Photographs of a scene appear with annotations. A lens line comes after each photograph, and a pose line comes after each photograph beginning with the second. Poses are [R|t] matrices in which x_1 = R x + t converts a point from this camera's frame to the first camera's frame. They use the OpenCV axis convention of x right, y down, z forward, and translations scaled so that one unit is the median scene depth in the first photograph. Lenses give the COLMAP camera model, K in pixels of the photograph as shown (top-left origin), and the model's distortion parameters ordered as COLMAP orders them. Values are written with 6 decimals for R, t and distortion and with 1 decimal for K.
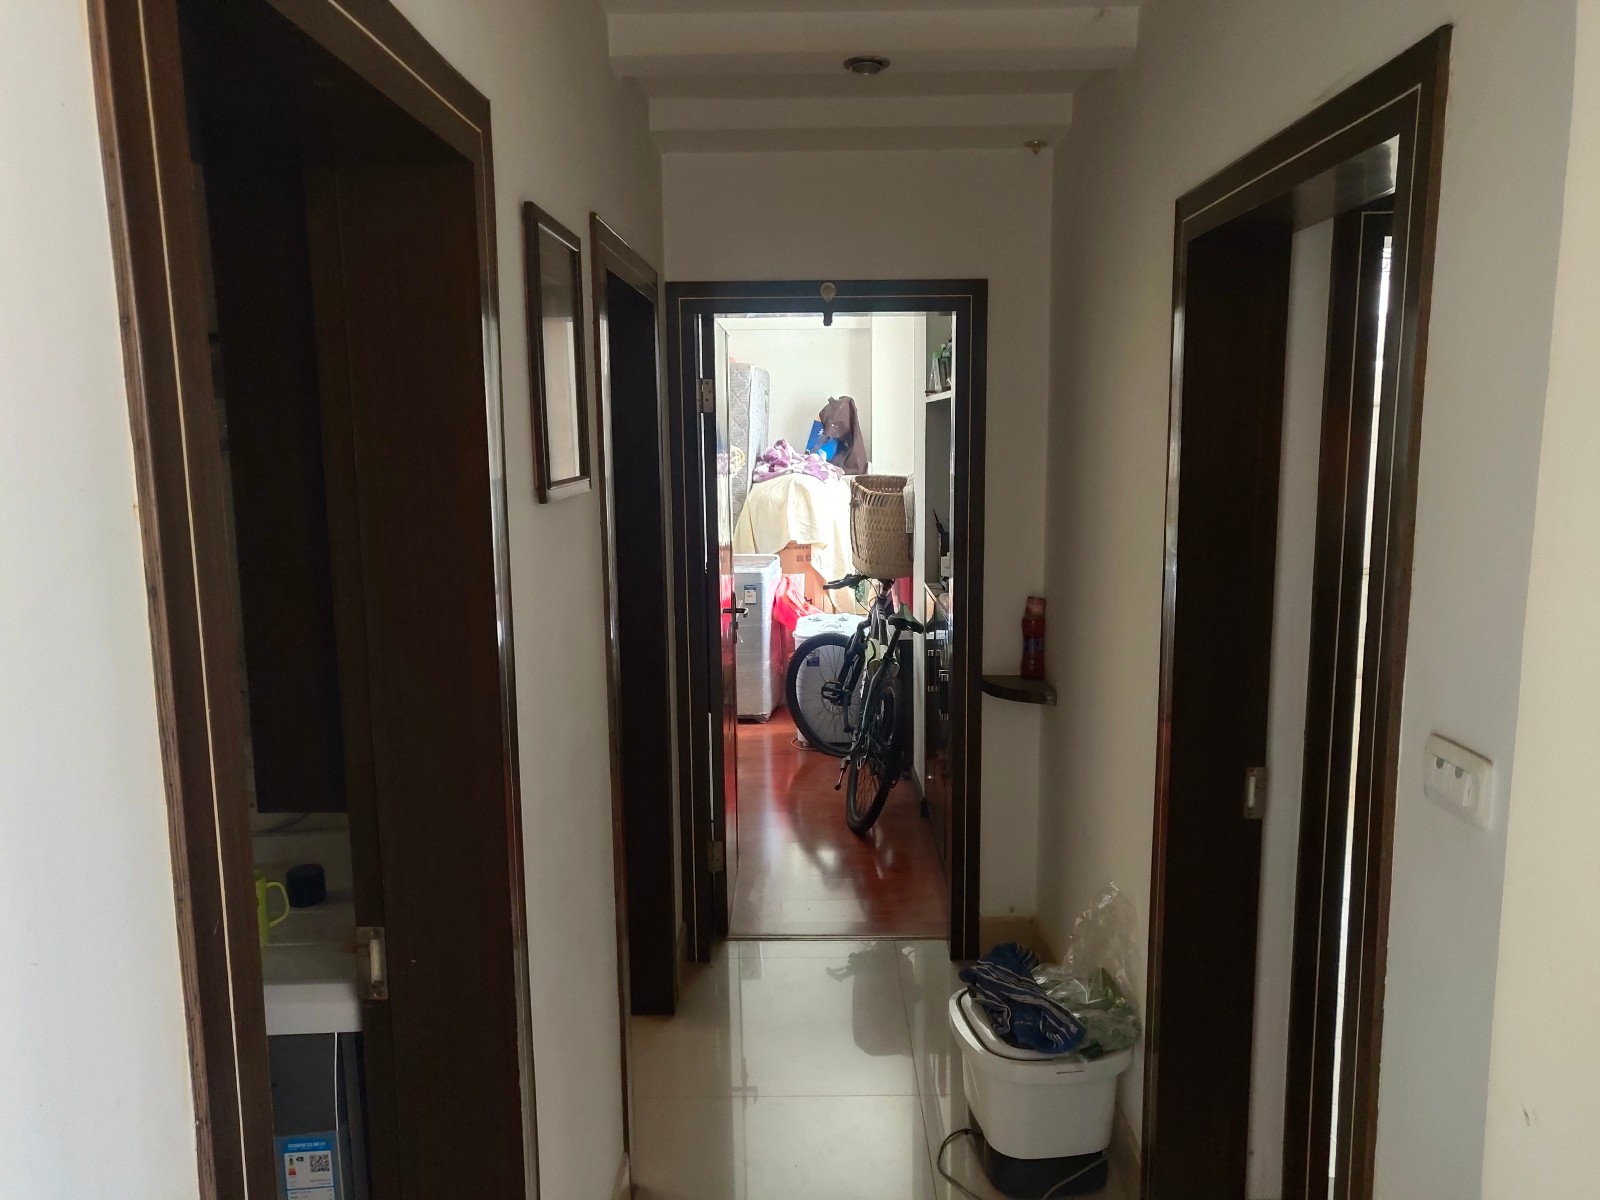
lens RADIAL K [[1145.8, 0, 800.0], [0, 1145.8, 600.0], [0, 0, 1]] dist [0.297748, -0.000177]
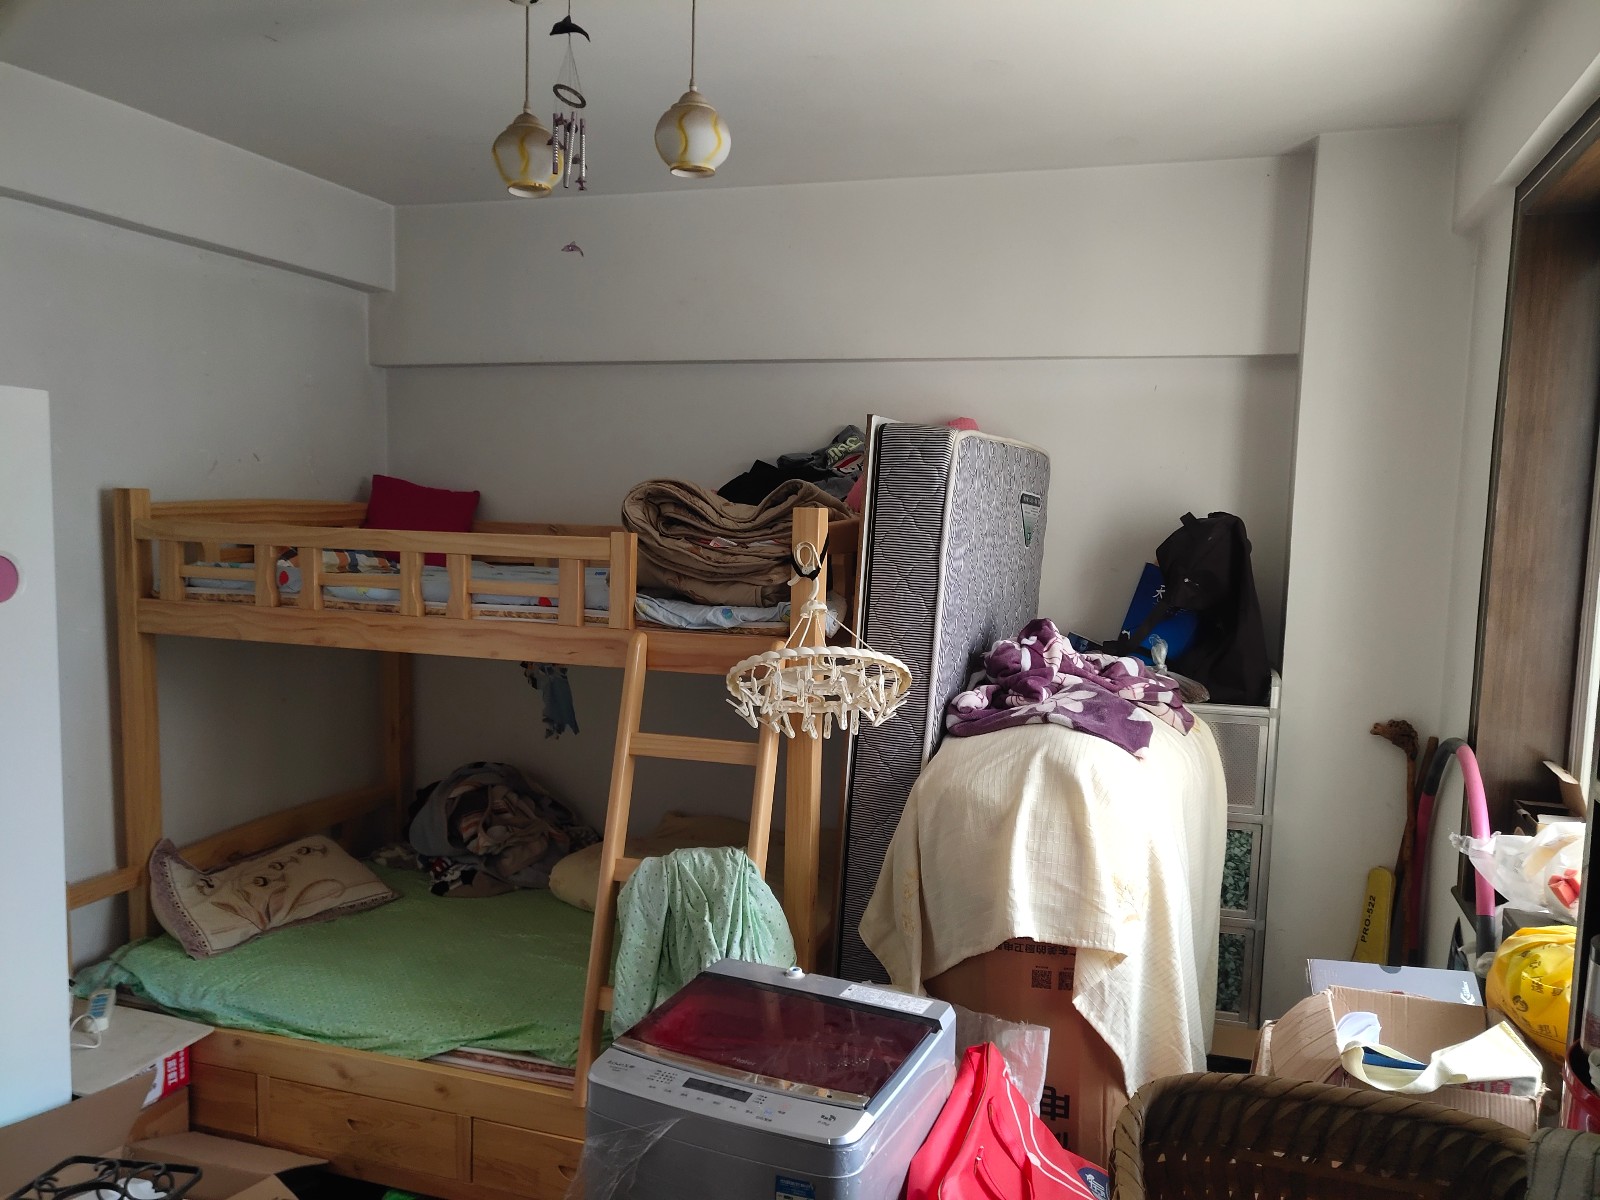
lens RADIAL K [[1248.5, 0, 803.2], [0, 1248.5, 659.7], [0, 0, 1]] dist [0.006278, 0.004275]
pose [[0.953452, 0.067924, -0.293797, 0.034726], [-0.076868, 0.996860, -0.018989, -0.117031], [0.291584, 0.040688, 0.955679, 0.601328]]
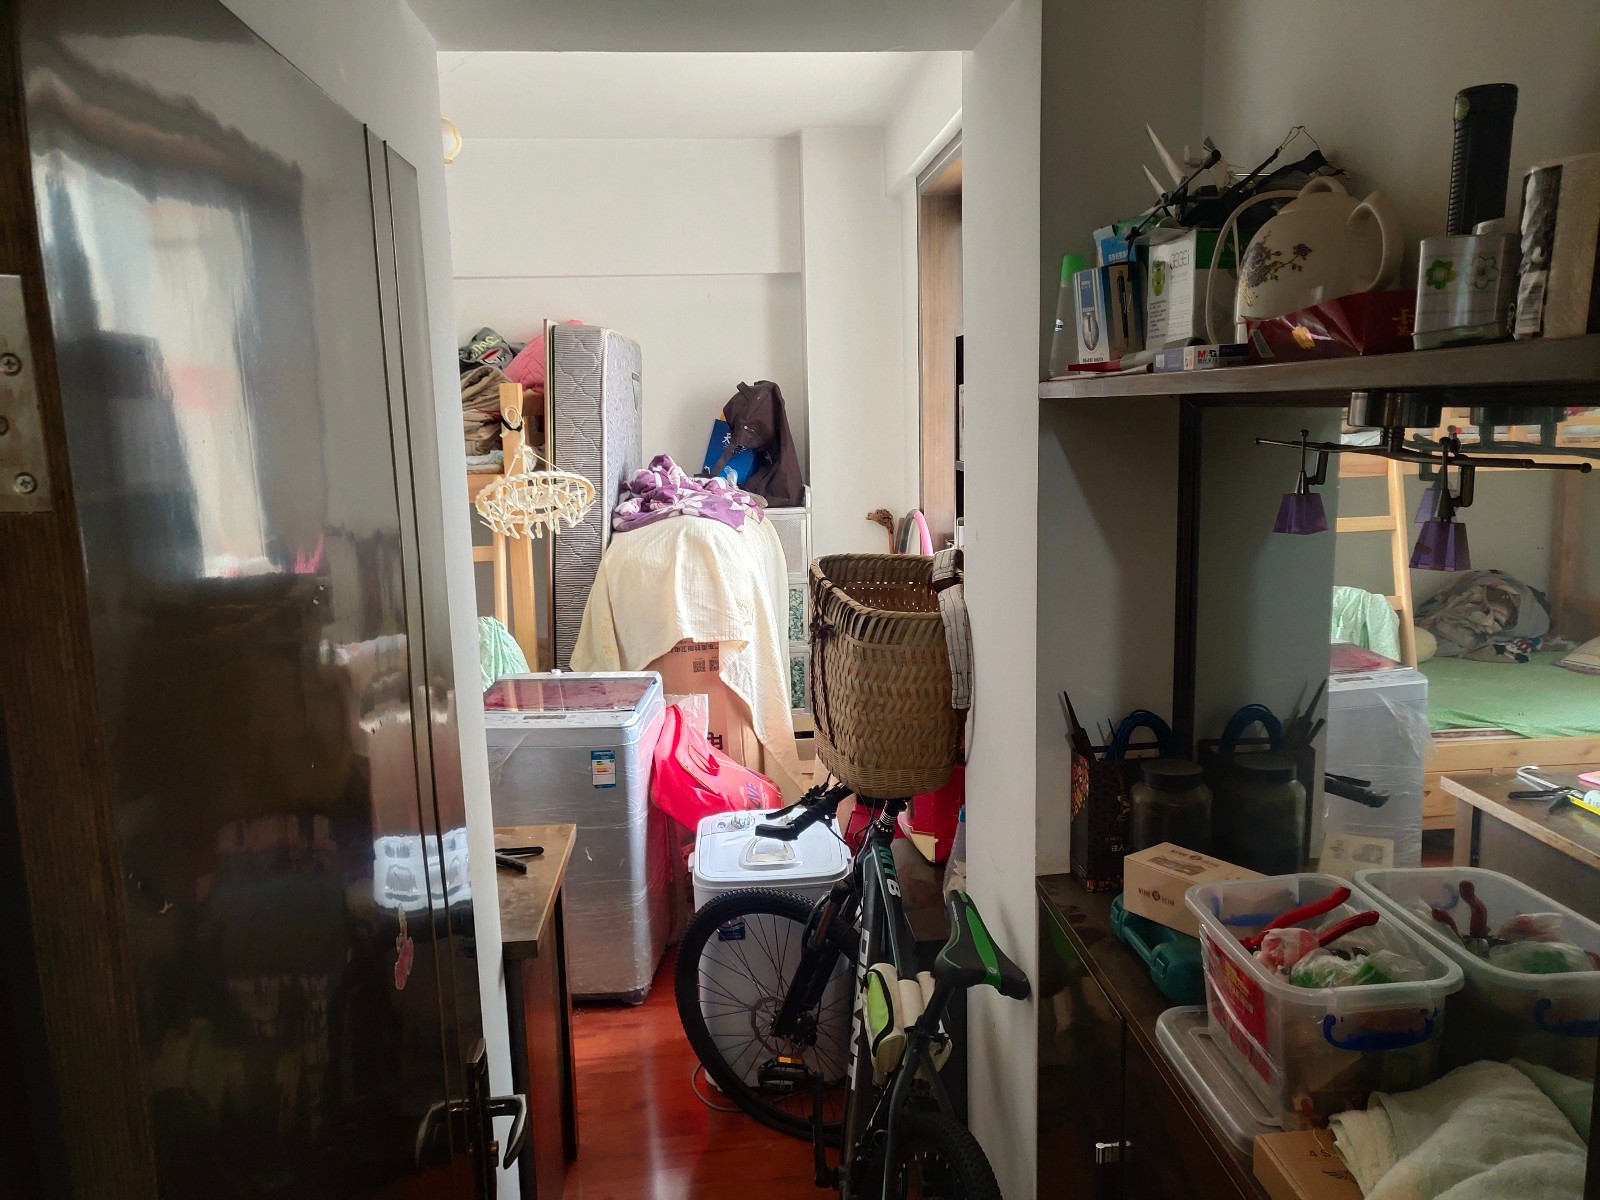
lens RADIAL K [[1212.1, 0, 797.3], [0, 1212.1, 628.3], [0, 0, 1]] dist [0.001074, -0.001100]
pose [[0.996431, -0.026164, 0.080255, 0.000968], [0.023898, 0.999291, 0.029076, -0.070371], [-0.080959, -0.027054, 0.996350, 0.394459]]
